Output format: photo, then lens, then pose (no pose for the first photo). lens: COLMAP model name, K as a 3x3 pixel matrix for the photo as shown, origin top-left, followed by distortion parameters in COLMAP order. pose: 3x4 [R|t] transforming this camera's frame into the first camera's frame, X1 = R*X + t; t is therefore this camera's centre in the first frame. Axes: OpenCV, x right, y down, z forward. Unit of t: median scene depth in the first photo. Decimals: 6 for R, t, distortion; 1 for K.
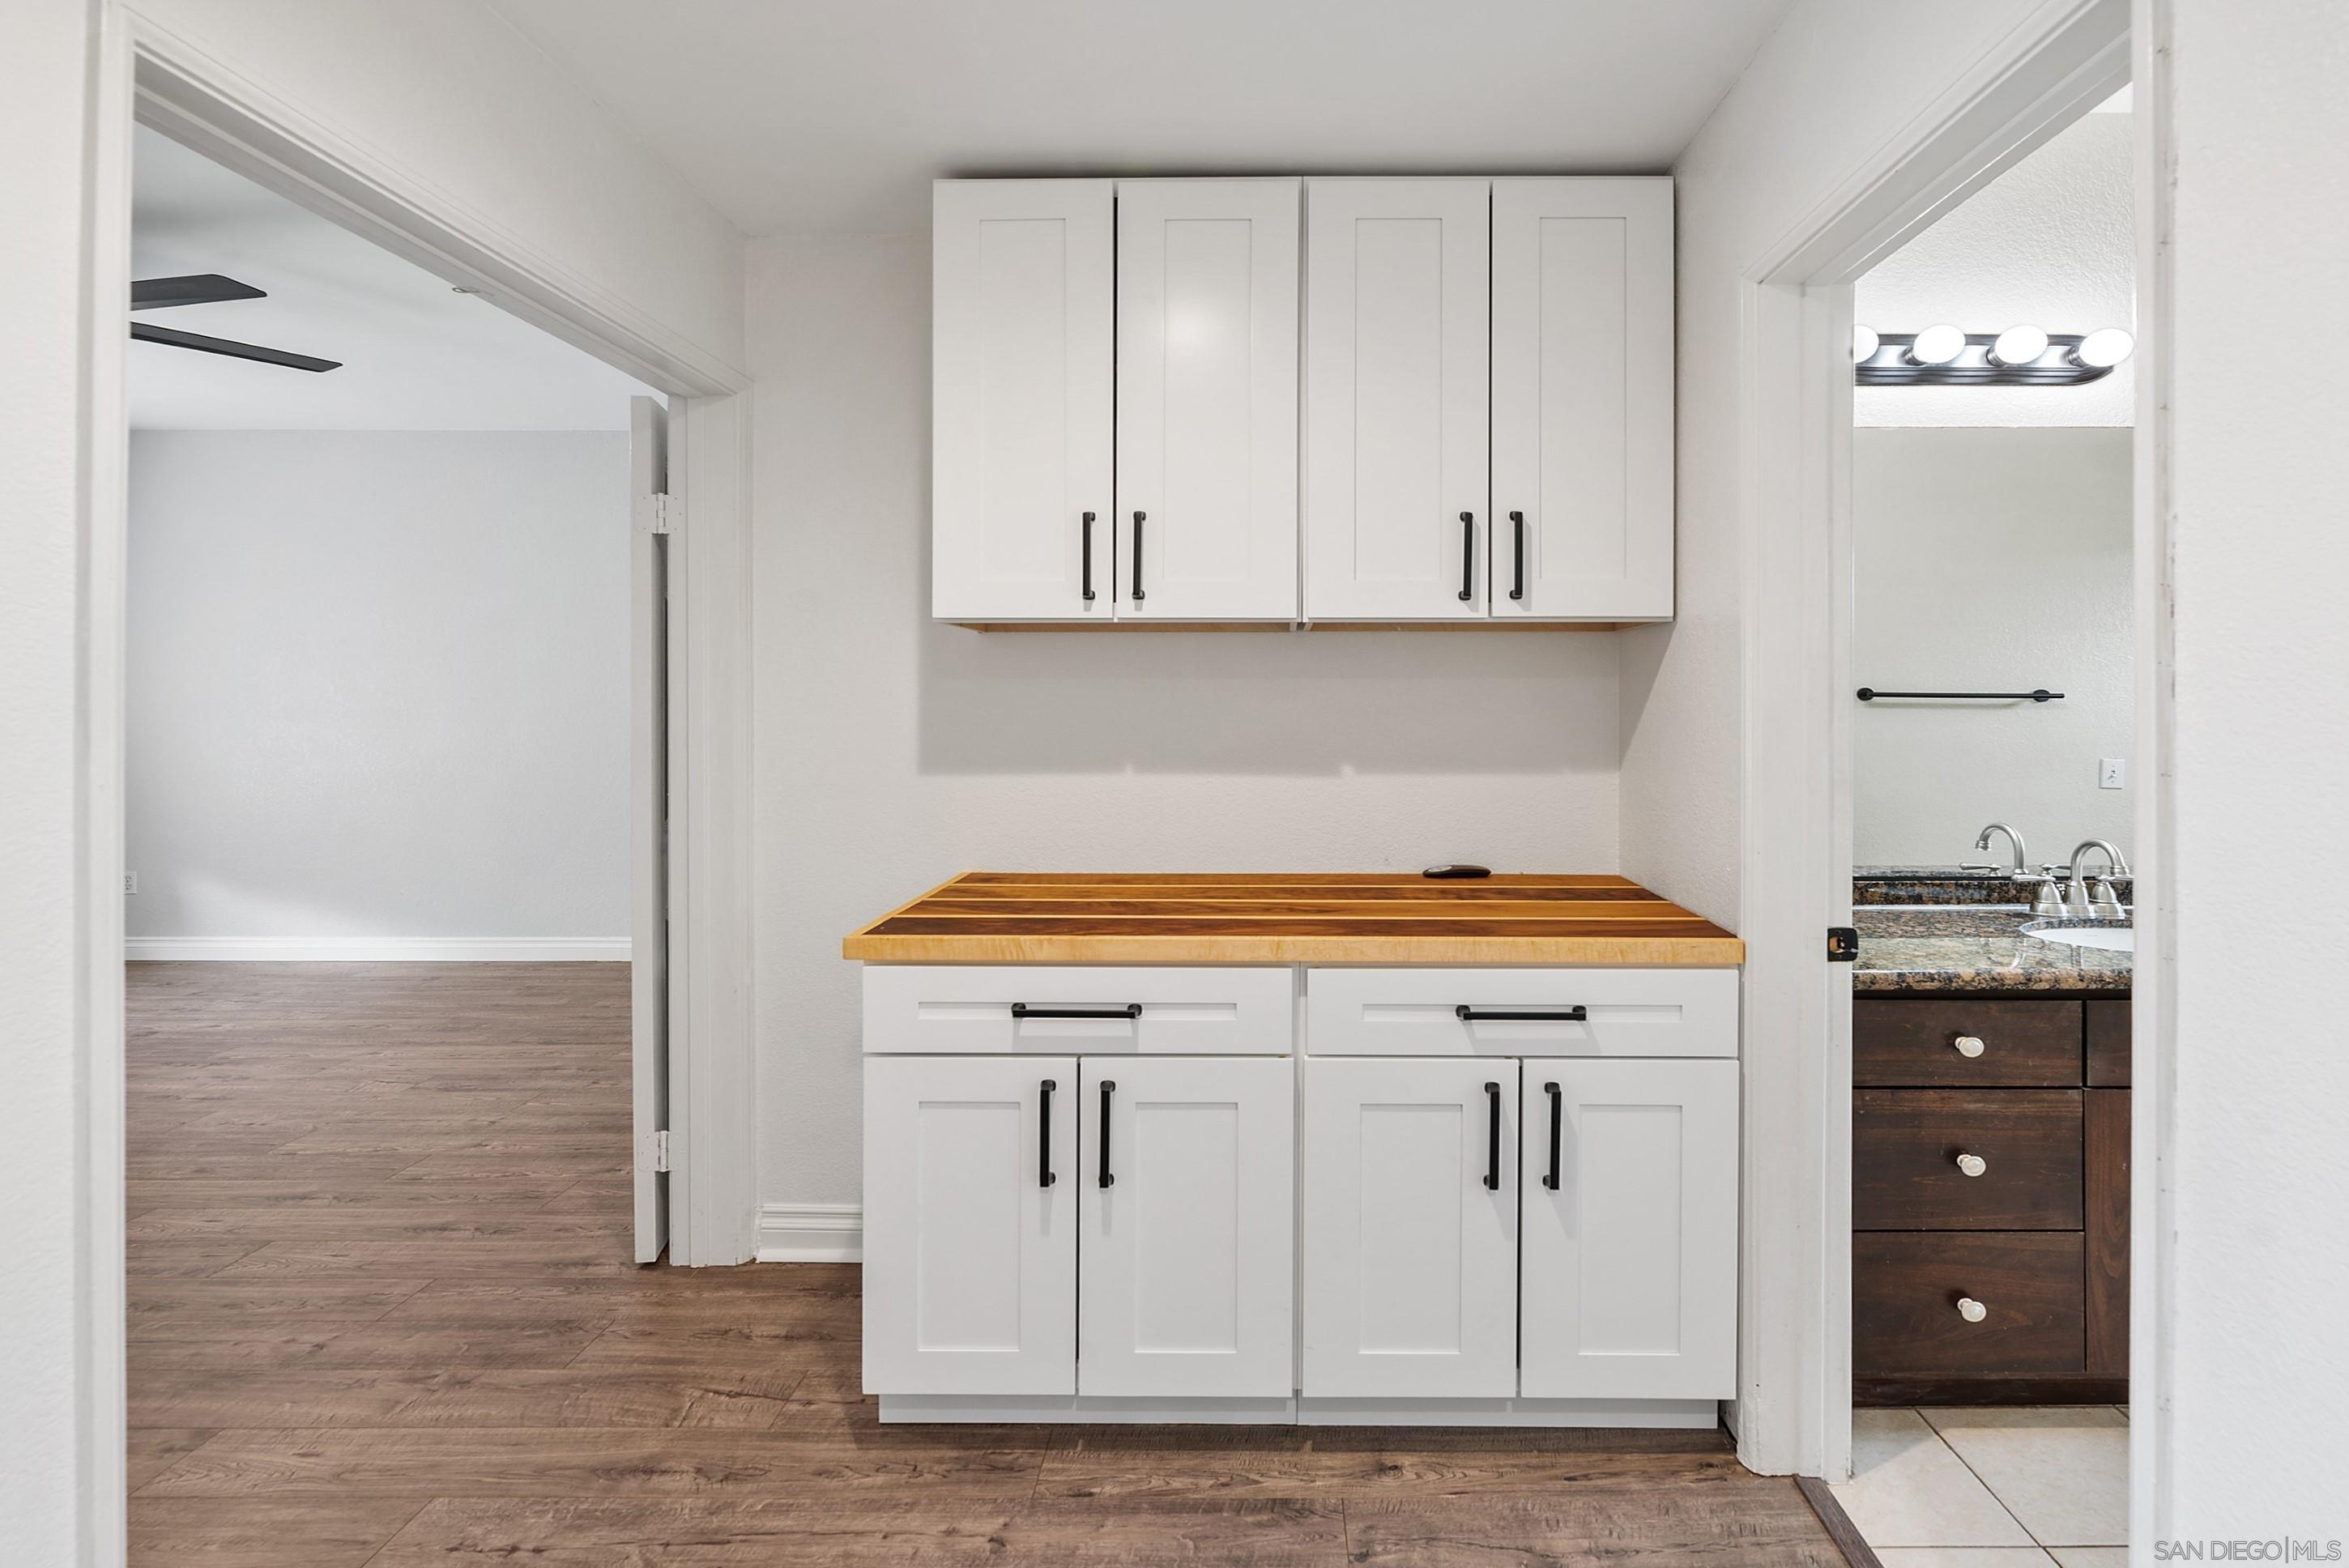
lens RADIAL K [[716.7, 0, 1349.8], [0, 716.7, 702.1], [0, 0, 1]] dist [-0.001409, -0.000028]
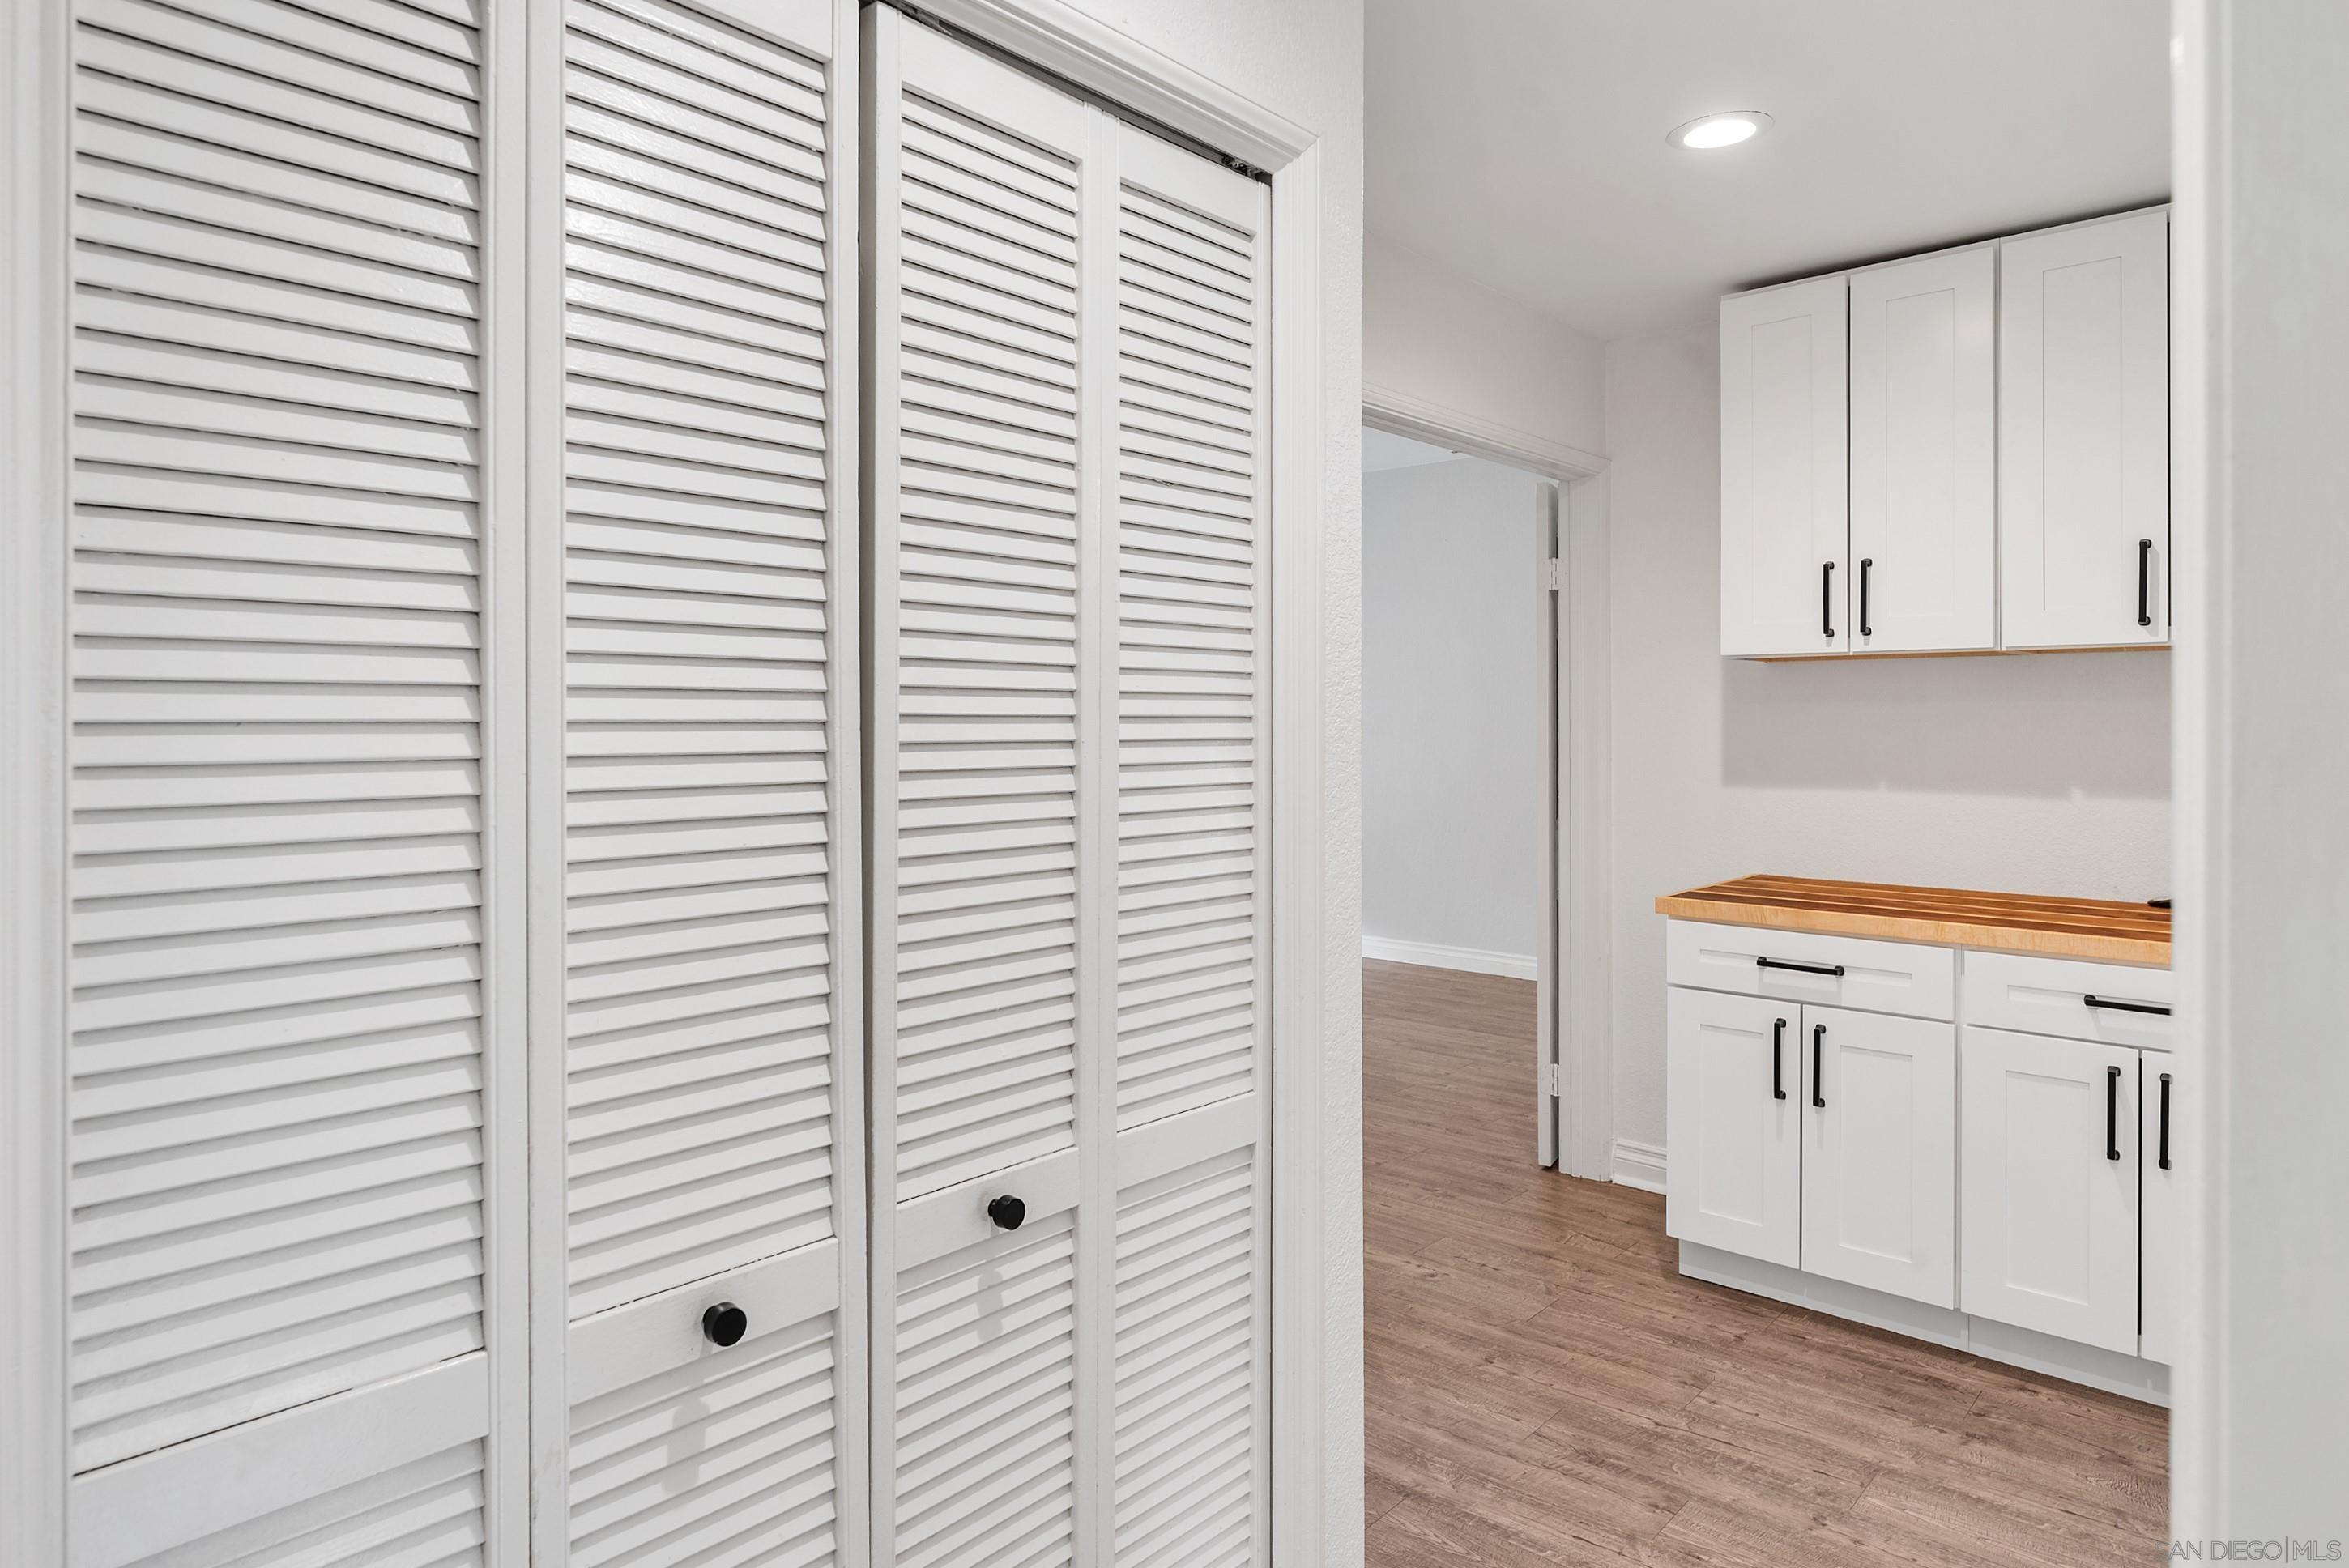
lens RADIAL K [[1396.0, 0, 1183.8], [0, 1396.0, 751.1], [0, 0, 1]] dist [-0.000671, -0.002062]
pose [[0.521871, 0.017092, -0.852853, 0.990013], [0.006894, 0.999682, 0.024253, -0.017861], [0.852997, -0.018536, 0.521587, -1.045817]]
